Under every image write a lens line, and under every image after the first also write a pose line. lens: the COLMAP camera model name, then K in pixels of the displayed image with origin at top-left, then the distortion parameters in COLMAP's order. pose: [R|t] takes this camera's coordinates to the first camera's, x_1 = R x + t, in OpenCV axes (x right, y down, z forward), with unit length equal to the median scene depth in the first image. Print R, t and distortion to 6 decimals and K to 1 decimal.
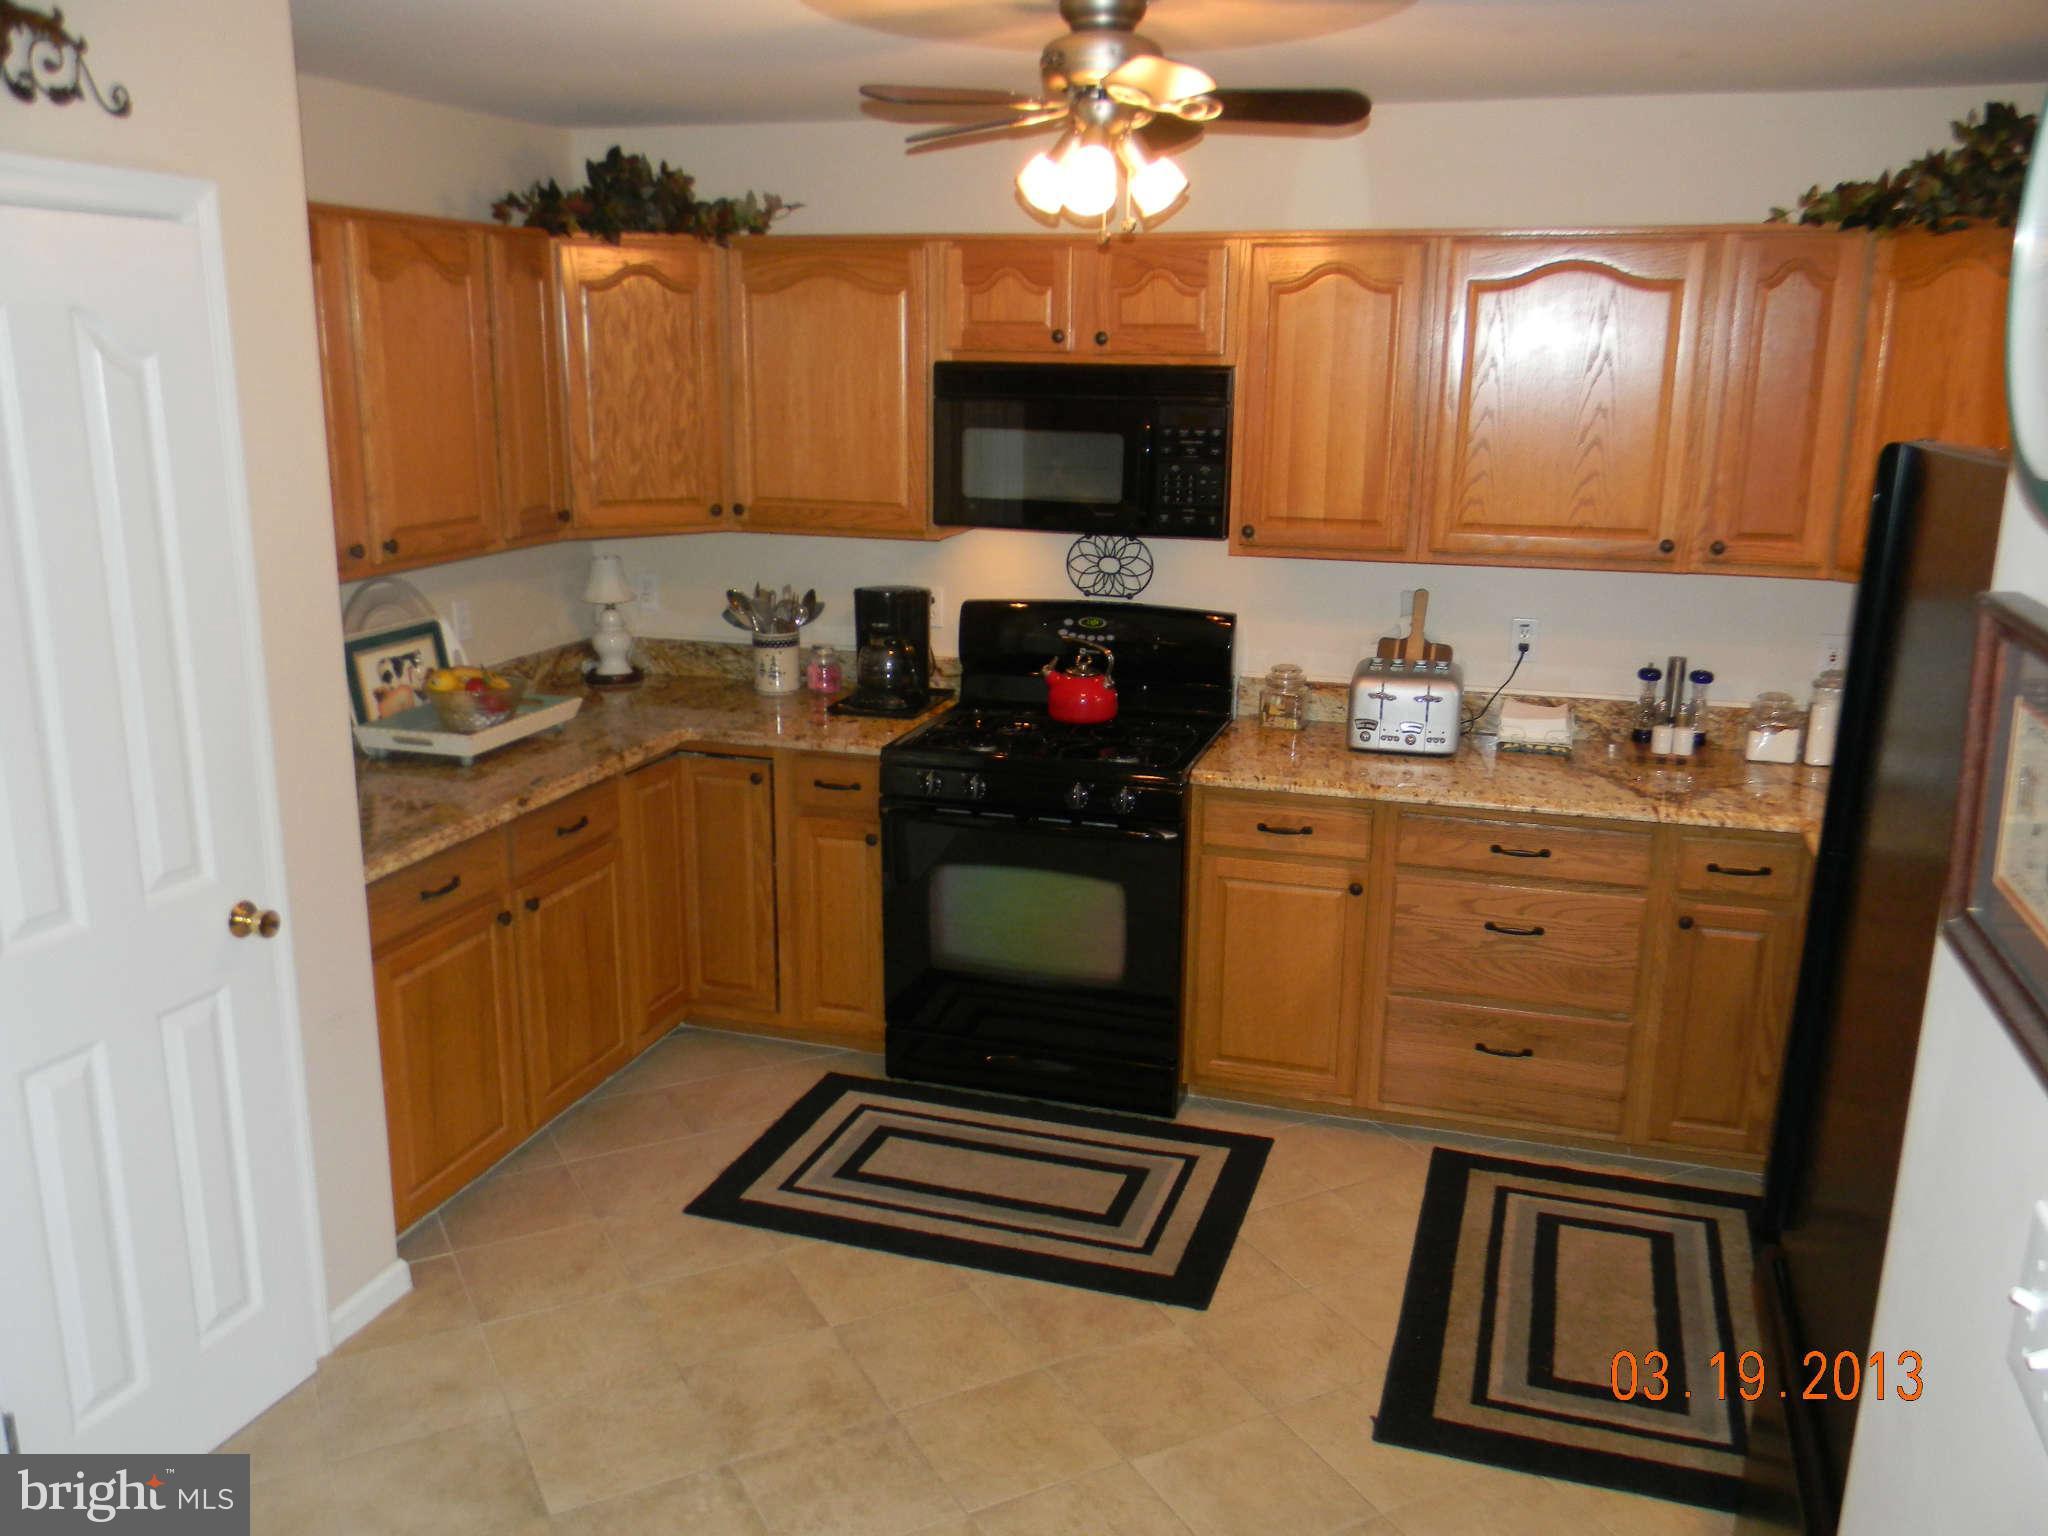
lens RADIAL K [[1650.9, 0, 1014.4], [0, 1650.9, 793.6], [0, 0, 1]] dist [0.002968, -0.019322]
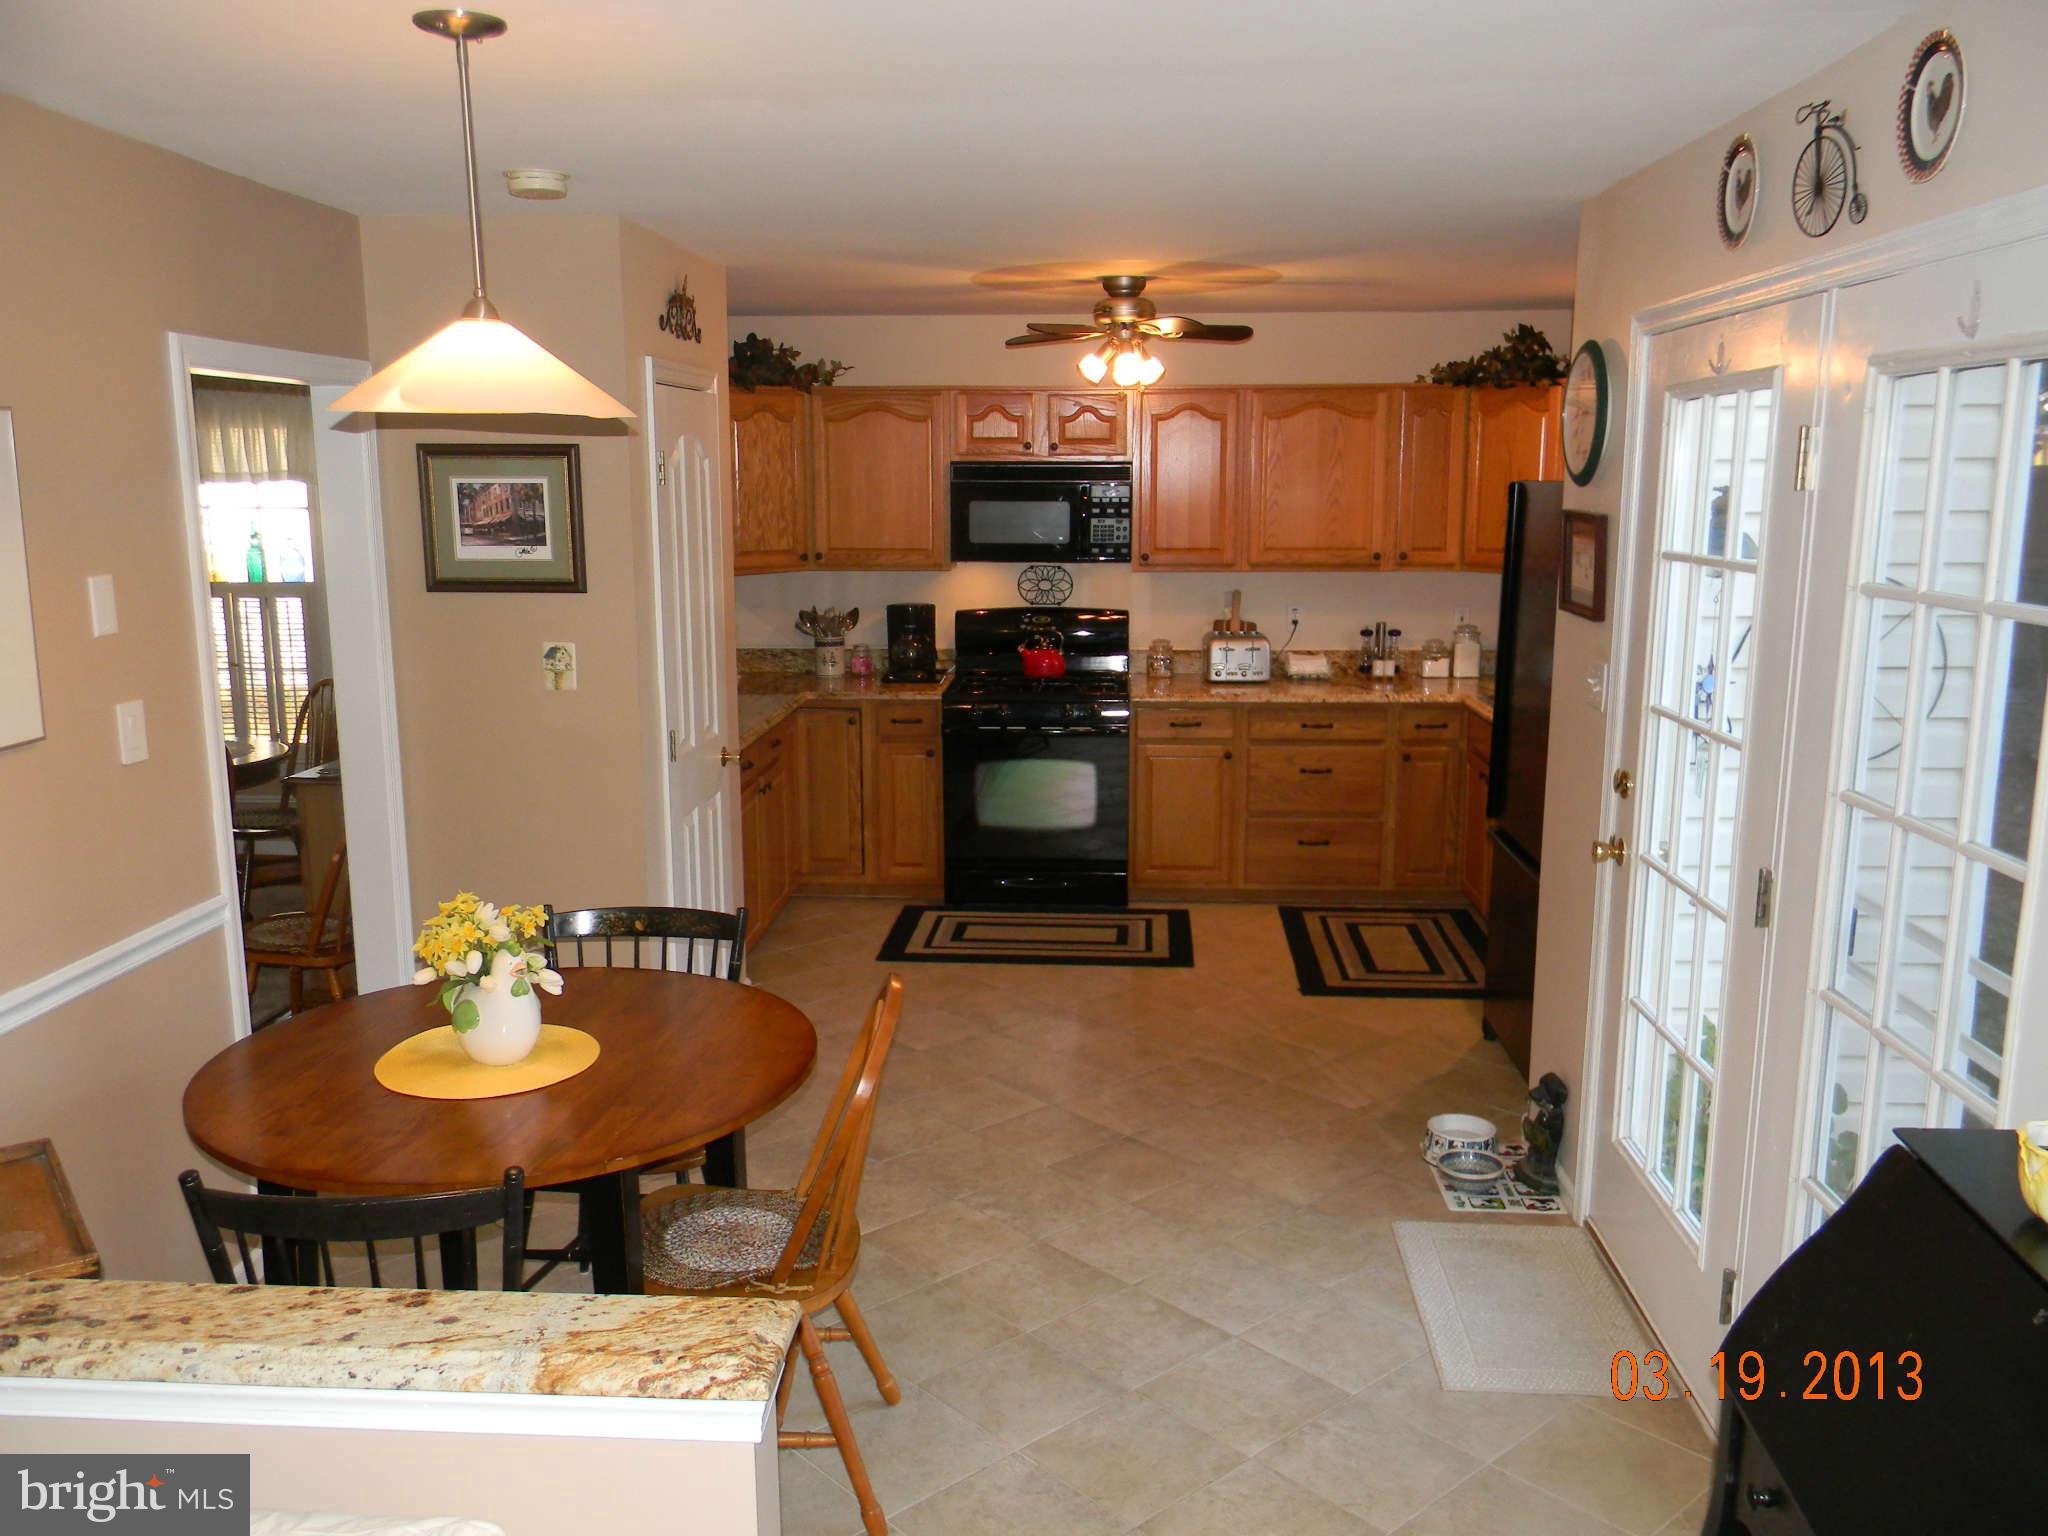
lens RADIAL K [[1644.7, 0, 1008.4], [0, 1644.7, 793.9], [0, 0, 1]] dist [0.001457, -0.006378]
pose [[0.970639, -0.058824, 0.233236, -0.409906], [0.073426, 0.995815, -0.054417, 0.168649], [-0.229058, 0.069945, 0.970896, -0.608588]]
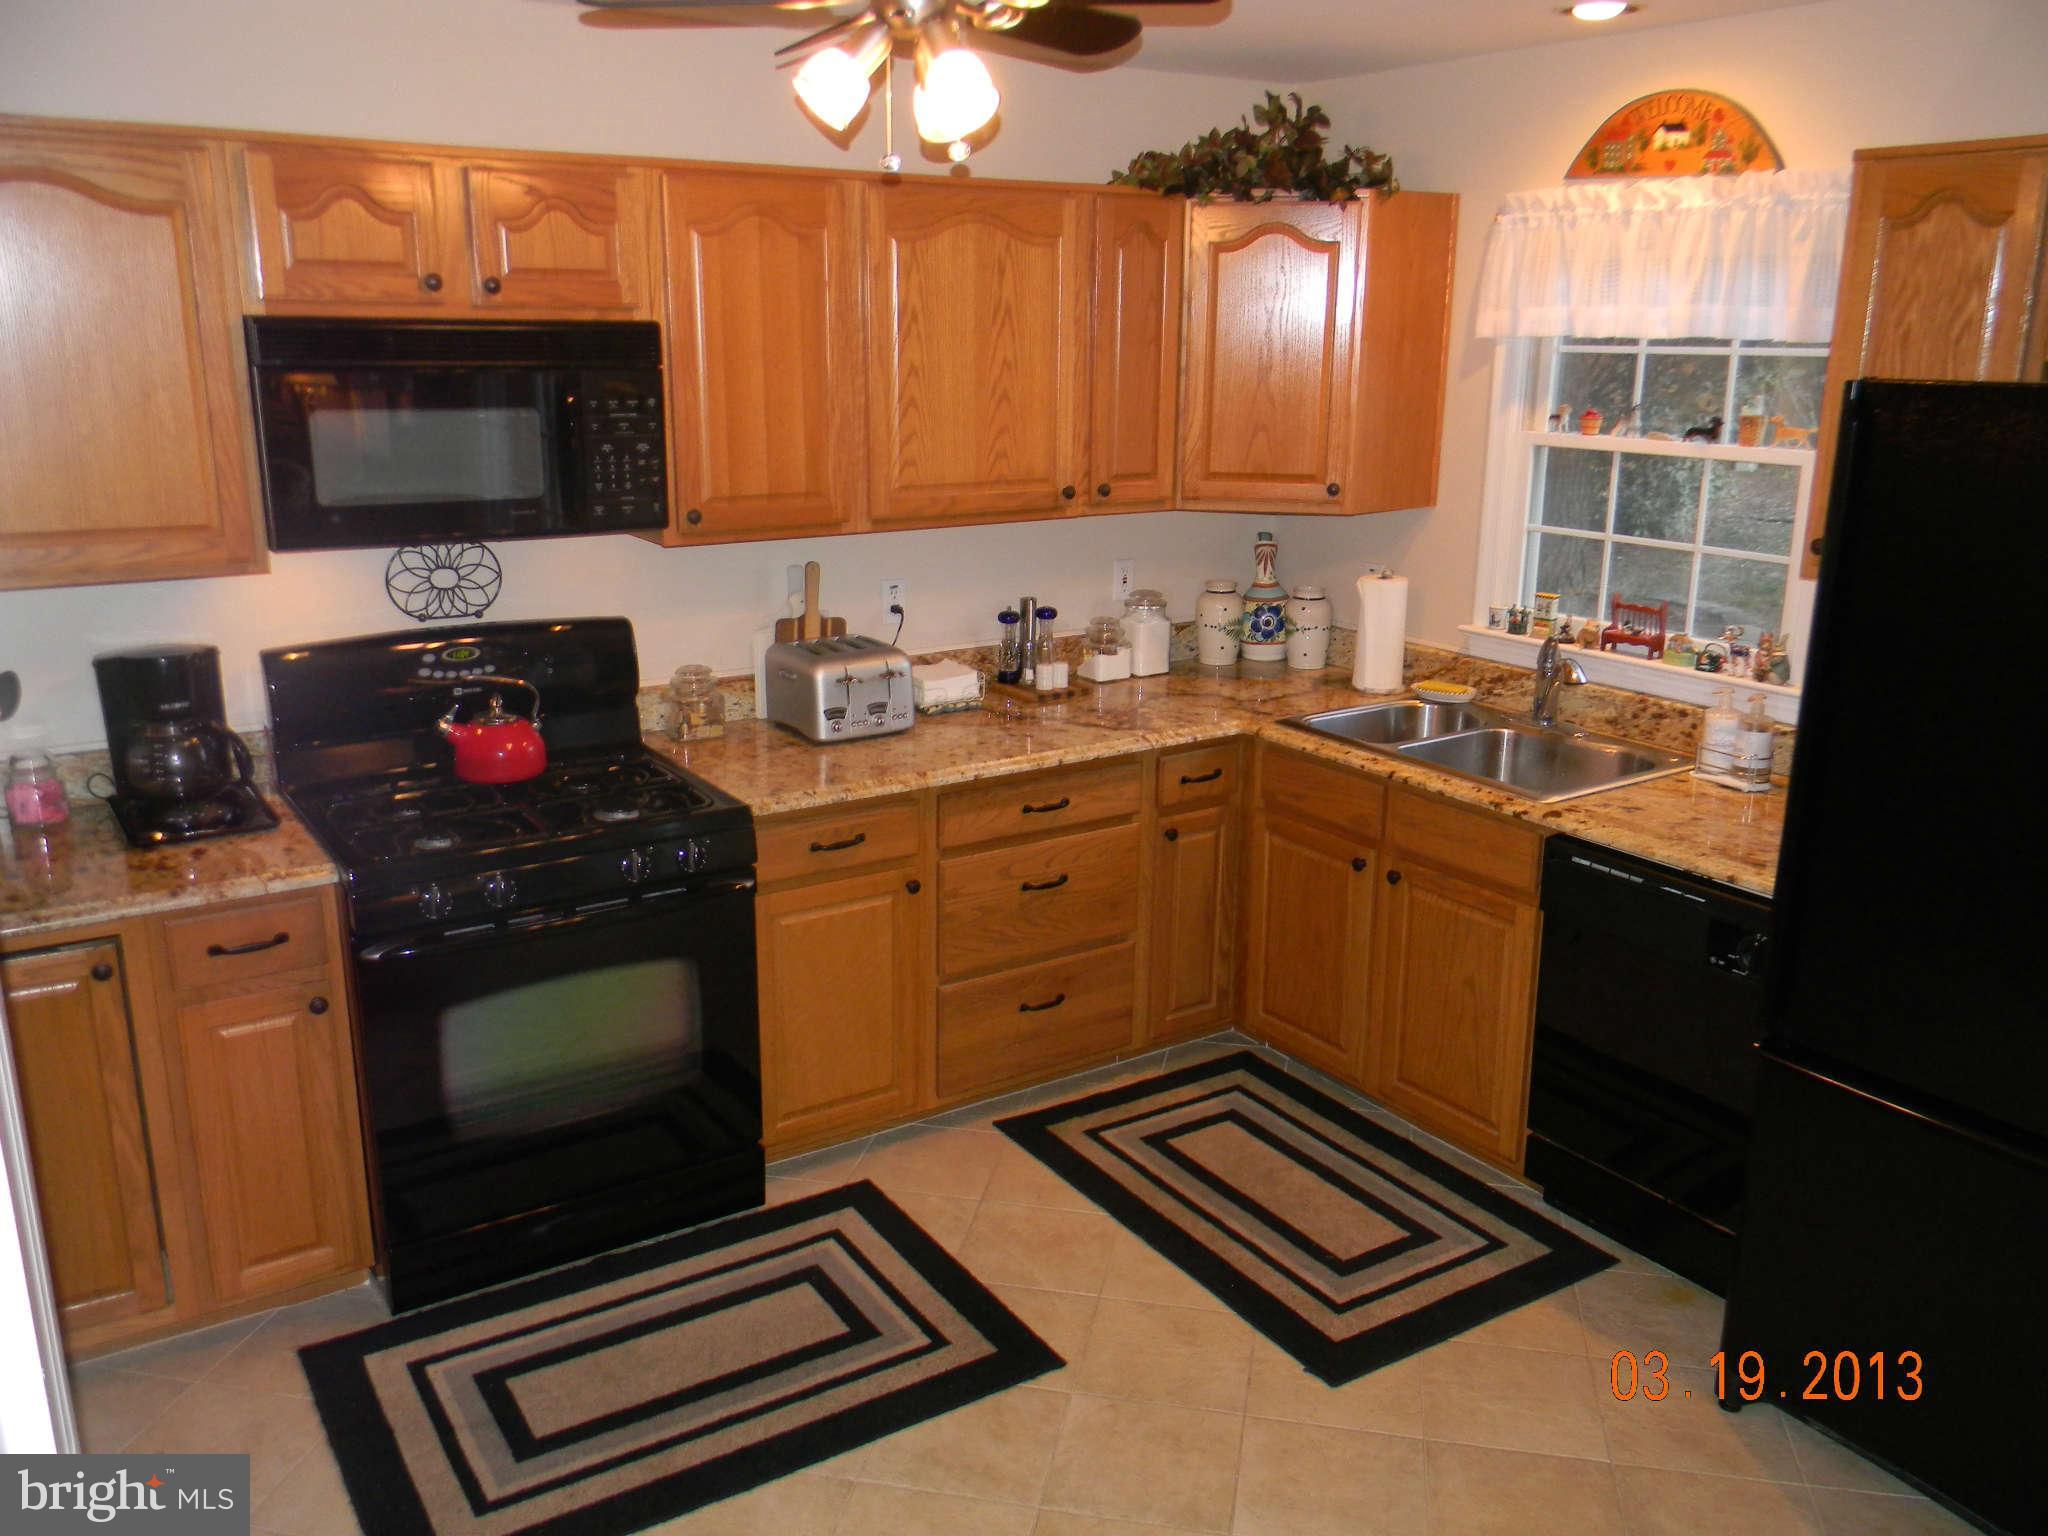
lens RADIAL K [[1650.9, 0, 1014.4], [0, 1650.9, 793.6], [0, 0, 1]] dist [0.002968, -0.019322]
pose [[0.630993, -0.218172, 0.744479, -0.421302], [0.195026, 0.973433, 0.119971, -0.090178], [-0.750875, 0.069492, 0.656779, 0.327983]]
